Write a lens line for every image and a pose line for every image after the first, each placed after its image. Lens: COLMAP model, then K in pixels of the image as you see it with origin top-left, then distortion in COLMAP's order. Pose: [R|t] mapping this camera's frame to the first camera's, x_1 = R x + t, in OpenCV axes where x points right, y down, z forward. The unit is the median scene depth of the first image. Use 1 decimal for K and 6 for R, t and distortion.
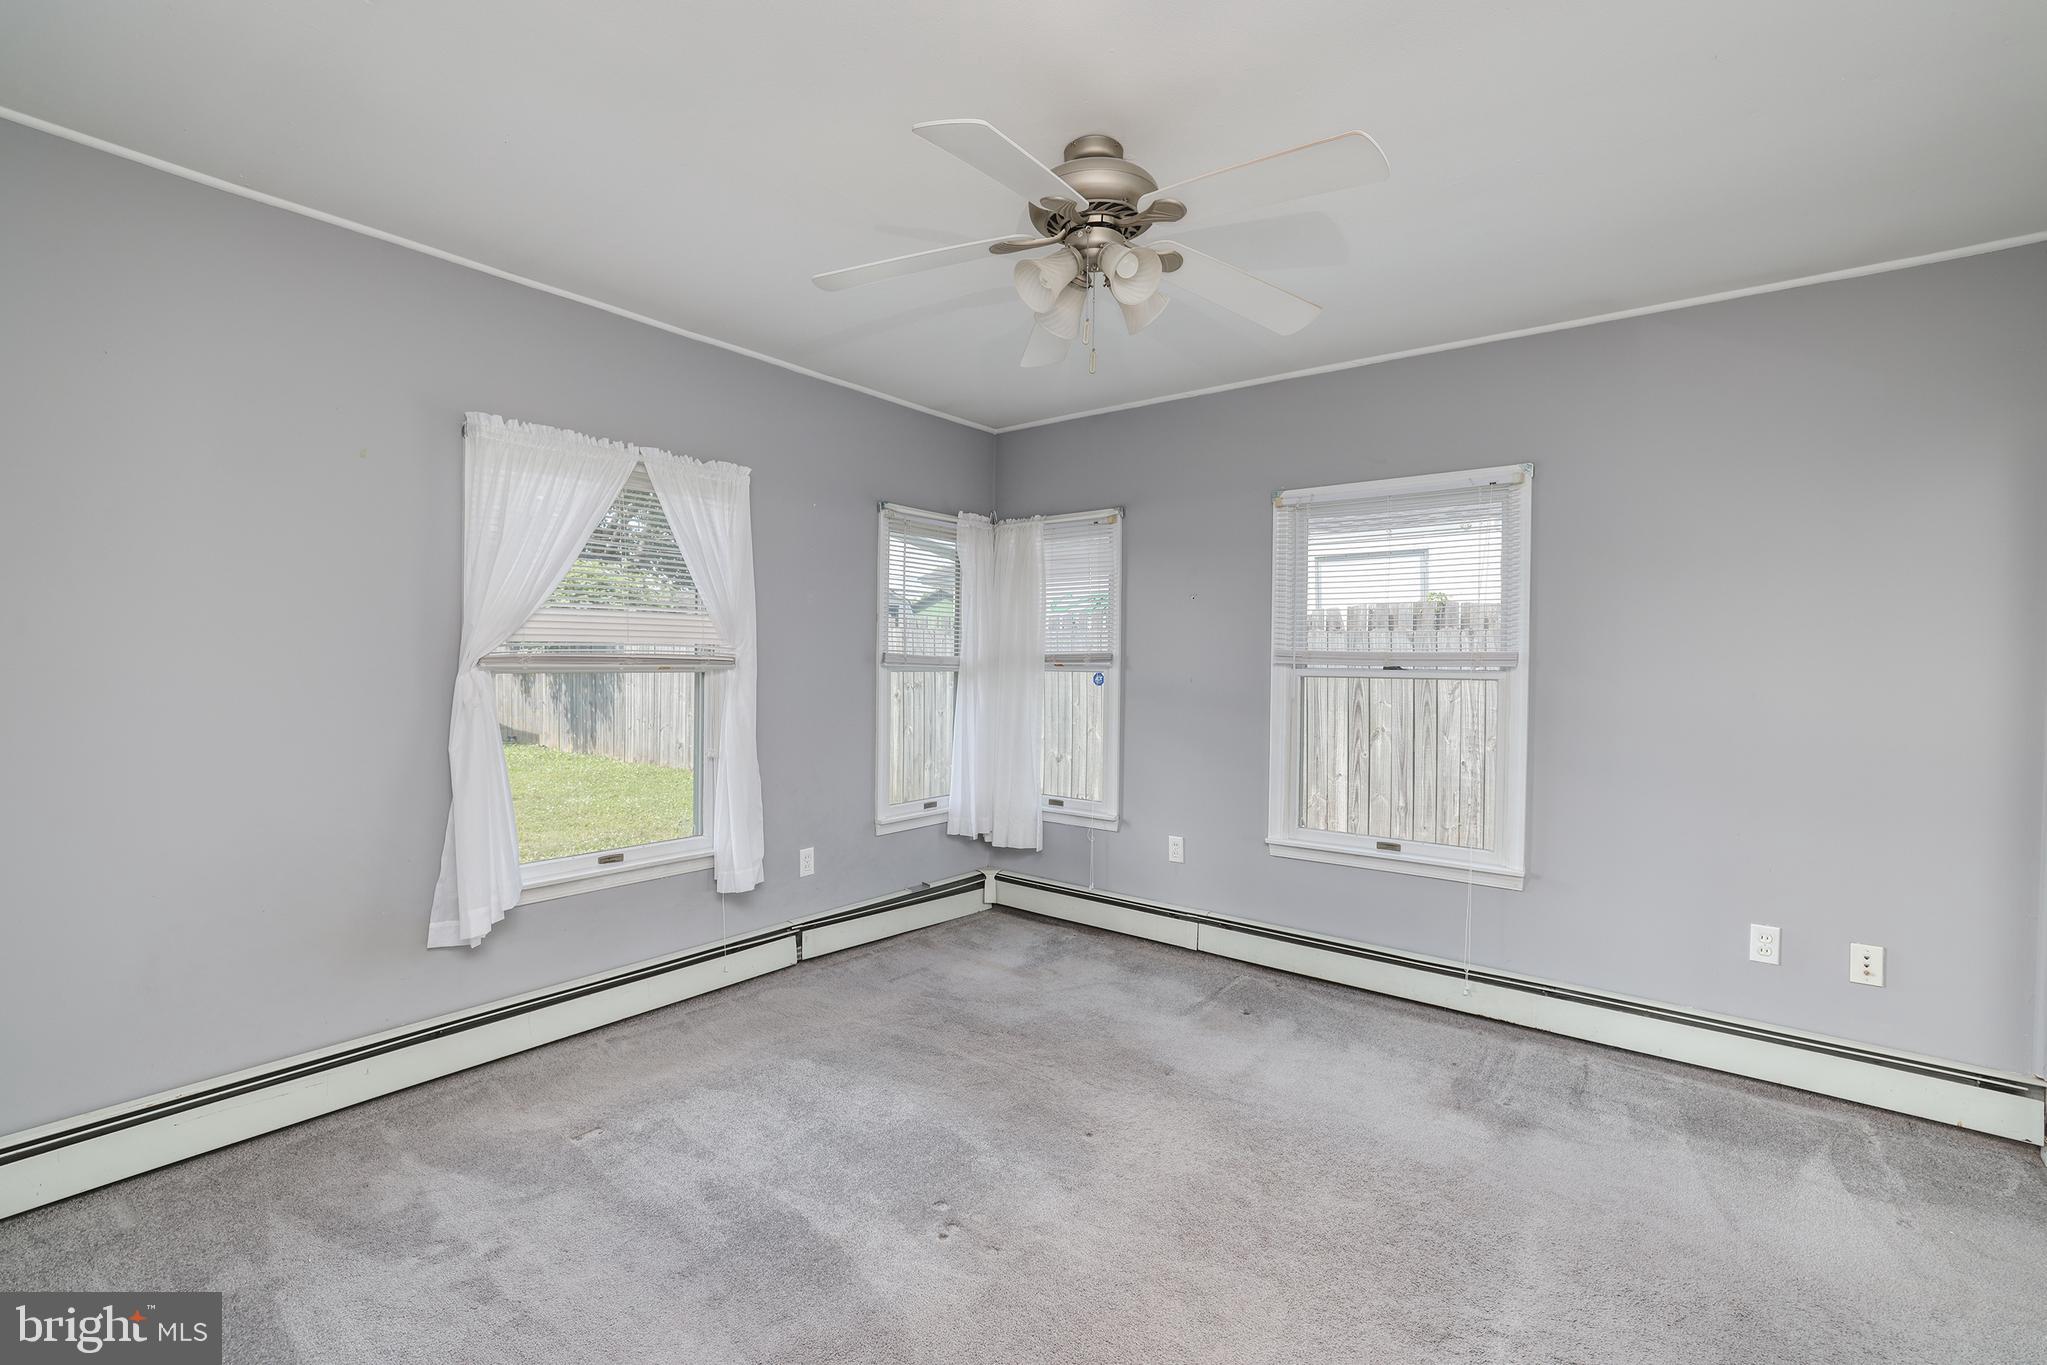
lens RADIAL K [[907.5, 0, 1037.1], [0, 907.5, 656.6], [0, 0, 1]] dist [-0.001808, 0.000004]
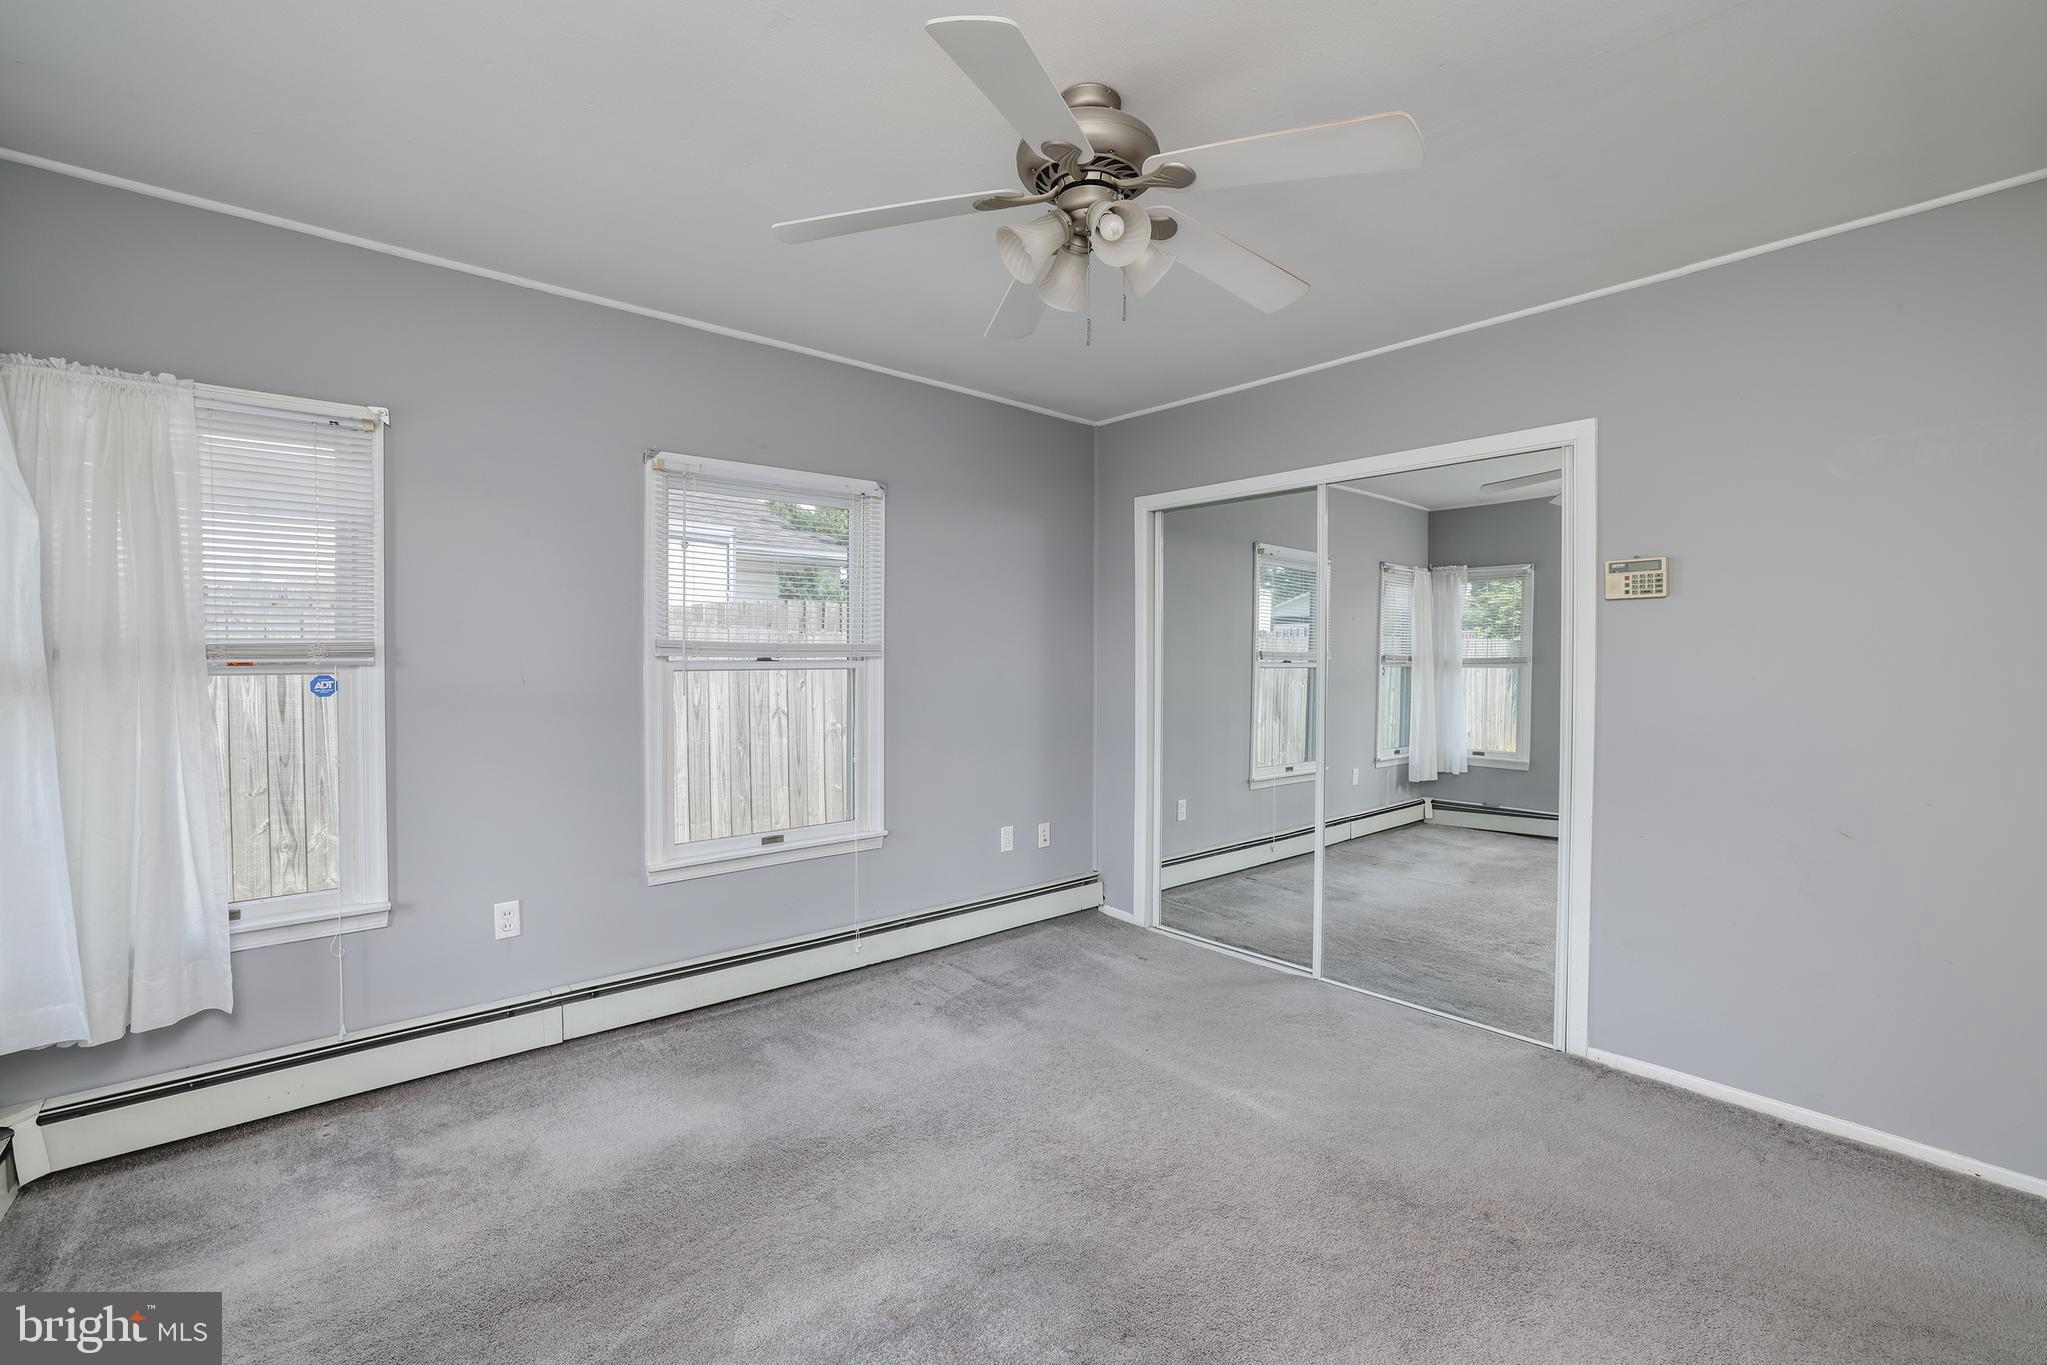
lens RADIAL K [[886.8, 0, 1030.1], [0, 886.8, 673.3], [0, 0, 1]] dist [-0.000950, 0.000557]
pose [[0.212171, -0.024471, 0.976926, -0.486682], [0.006127, 0.999700, 0.023710, 0.006831], [-0.977213, 0.000955, 0.212258, 0.514183]]
